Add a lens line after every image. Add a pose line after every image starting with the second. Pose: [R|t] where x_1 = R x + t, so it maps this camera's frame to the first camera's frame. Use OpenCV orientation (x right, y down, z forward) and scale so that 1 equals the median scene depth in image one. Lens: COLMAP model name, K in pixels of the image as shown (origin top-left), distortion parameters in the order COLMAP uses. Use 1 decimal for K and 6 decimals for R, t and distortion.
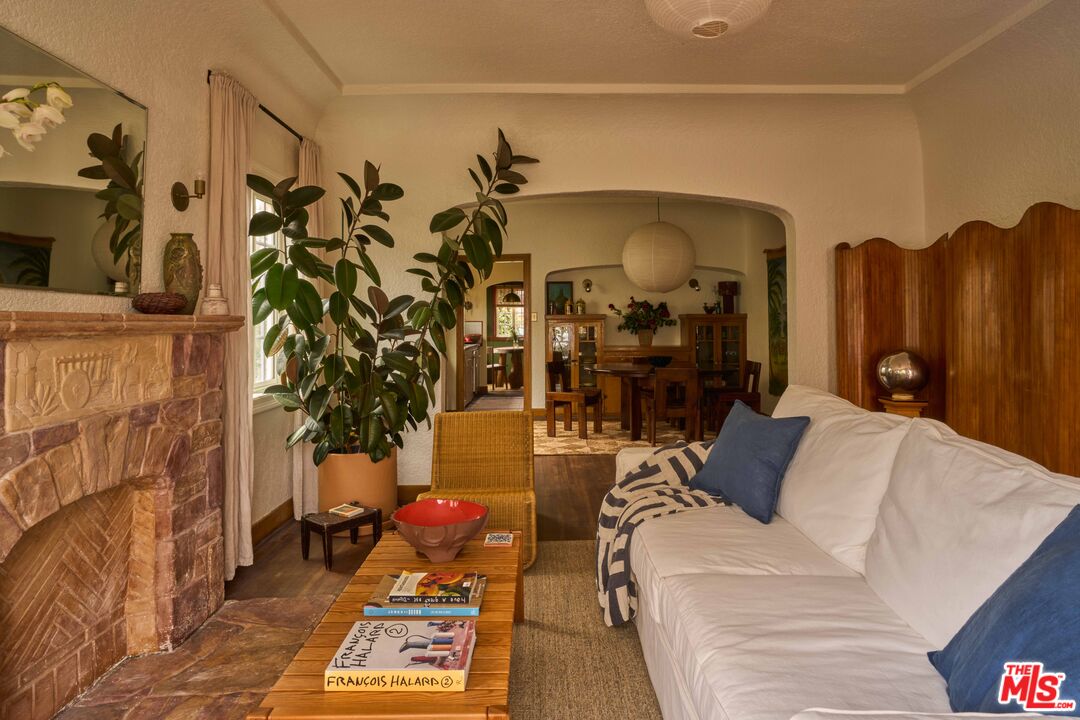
lens RADIAL K [[617.4, 0, 563.2], [0, 617.4, 309.9], [0, 0, 1]] dist [-0.051058, 0.039056]
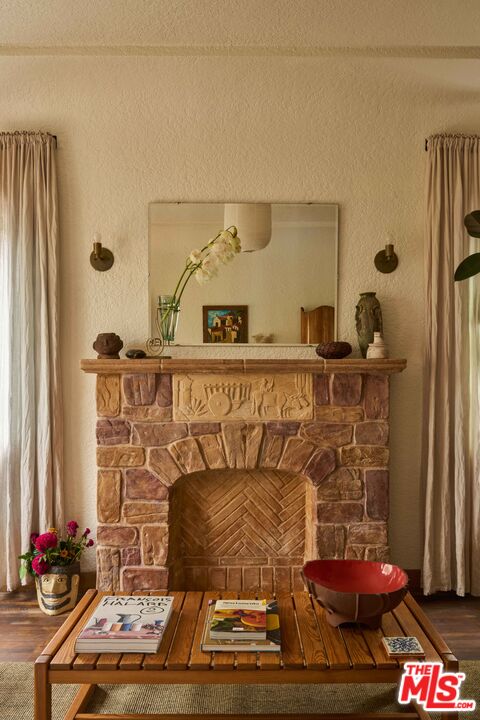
lens RADIAL K [[597.2, 0, 257.9], [0, 597.2, 372.6], [0, 0, 1]] dist [-0.000154, 0.001836]
pose [[-0.015819, 0.020083, -0.999673, 0.624579], [0.020405, 0.999597, 0.019758, 0.008708], [0.999667, -0.020086, -0.016223, 0.819272]]
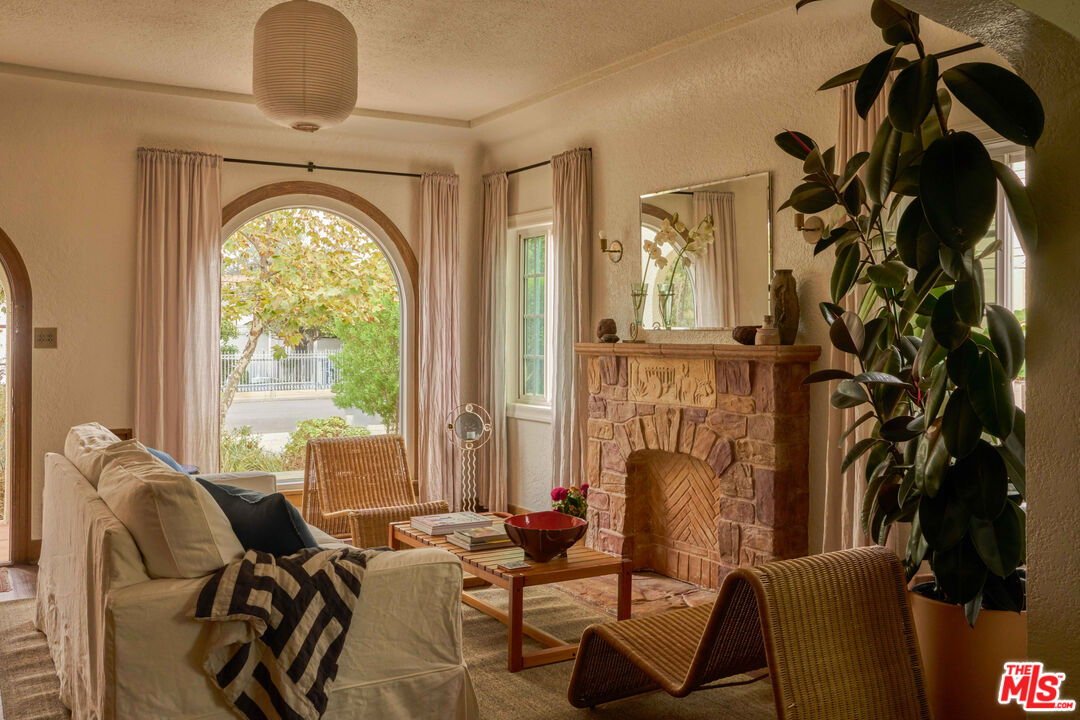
lens RADIAL K [[1014.5, 0, 539.3], [0, 1014.5, 329.9], [0, 0, 1]] dist [0.005570, 0.008491]
pose [[-0.870929, 0.001346, -0.491406, 0.681976], [0.011581, 0.999775, -0.017786, 0.009639], [0.491272, -0.021182, -0.870749, 2.462392]]
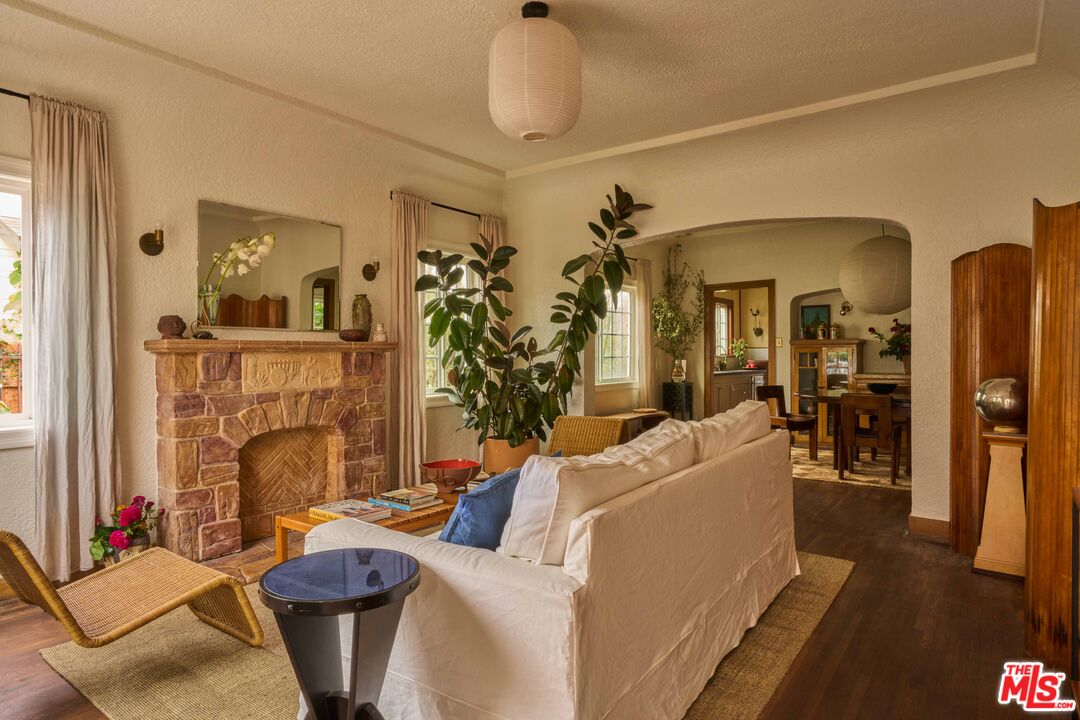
lens RADIAL K [[636.1, 0, 551.6], [0, 636.1, 358.5], [0, 0, 1]] dist [-0.001257, 0.000627]
pose [[0.802510, 0.004846, -0.596619, 0.918436], [0.014106, 0.999533, 0.027092, 0.015084], [0.596472, -0.030158, 0.802067, -0.145502]]
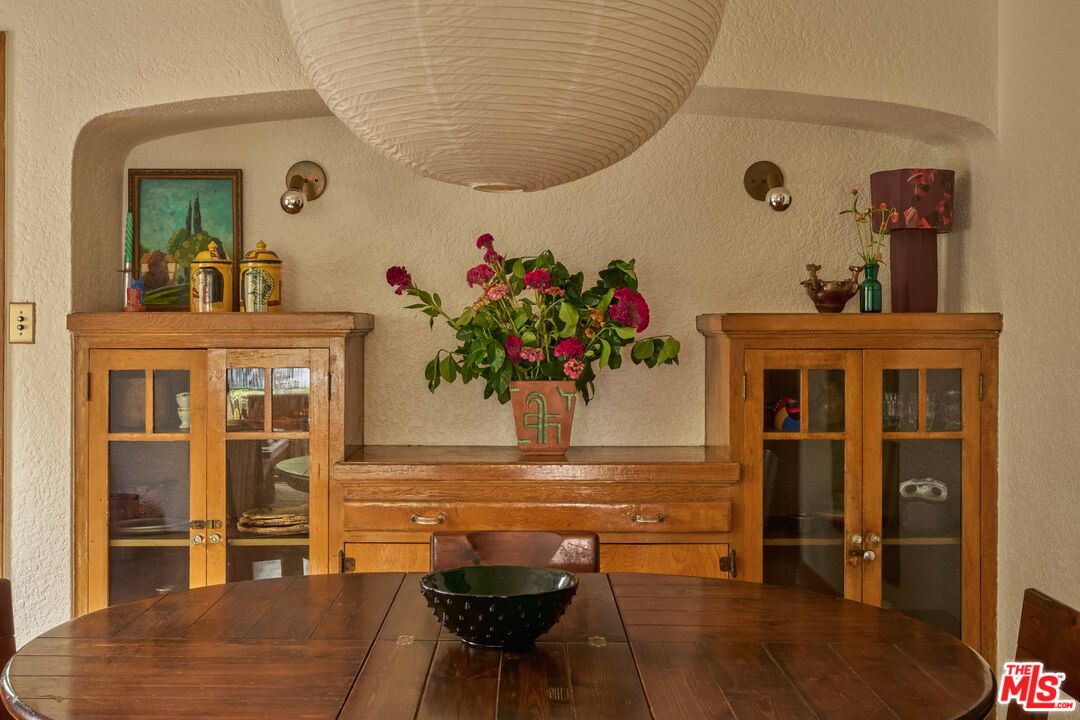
lens RADIAL K [[1295.8, 0, 540.0], [0, 1295.8, 360.0], [0, 0, 1]] dist [-0.002602, 0.047689]
pose [[0.999856, 0.006971, -0.015452, 0.488318], [-0.006213, 0.998800, 0.048583, 0.004140], [0.015772, -0.048480, 0.998700, 1.838565]]
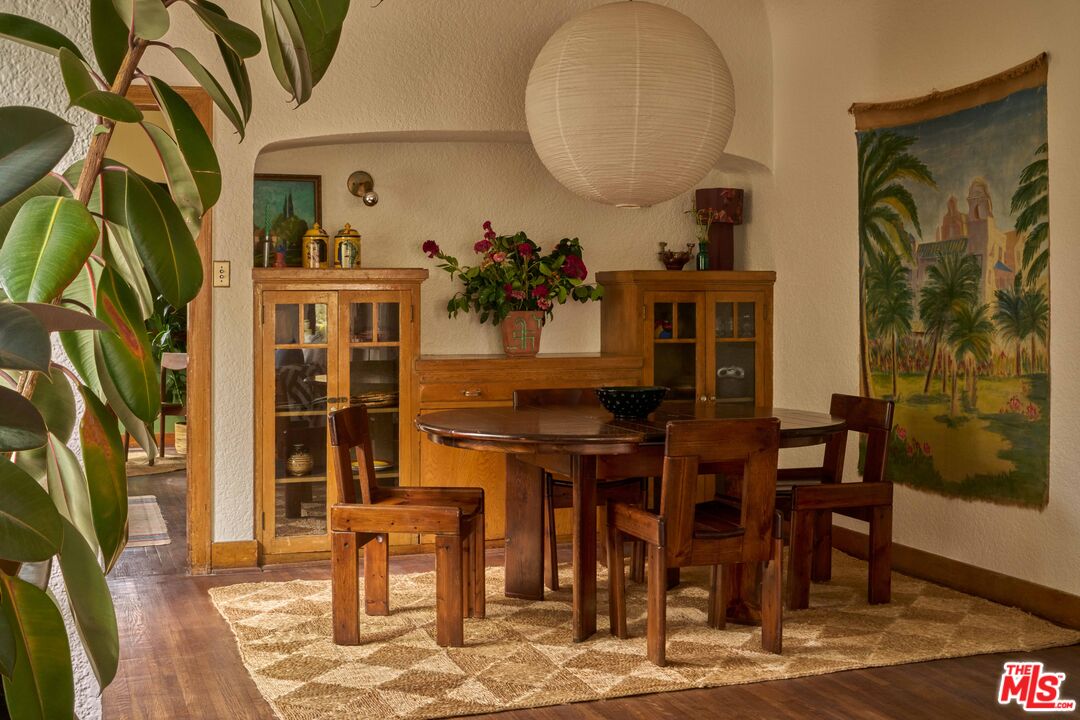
lens RADIAL K [[1295.8, 0, 540.0], [0, 1295.8, 360.0], [0, 0, 1]] dist [-0.002602, 0.047689]
pose [[0.950456, -0.010175, 0.310692, -0.350256], [-0.011120, 0.997712, 0.066693, 0.031501], [-0.310659, -0.066844, 0.948168, 0.881861]]
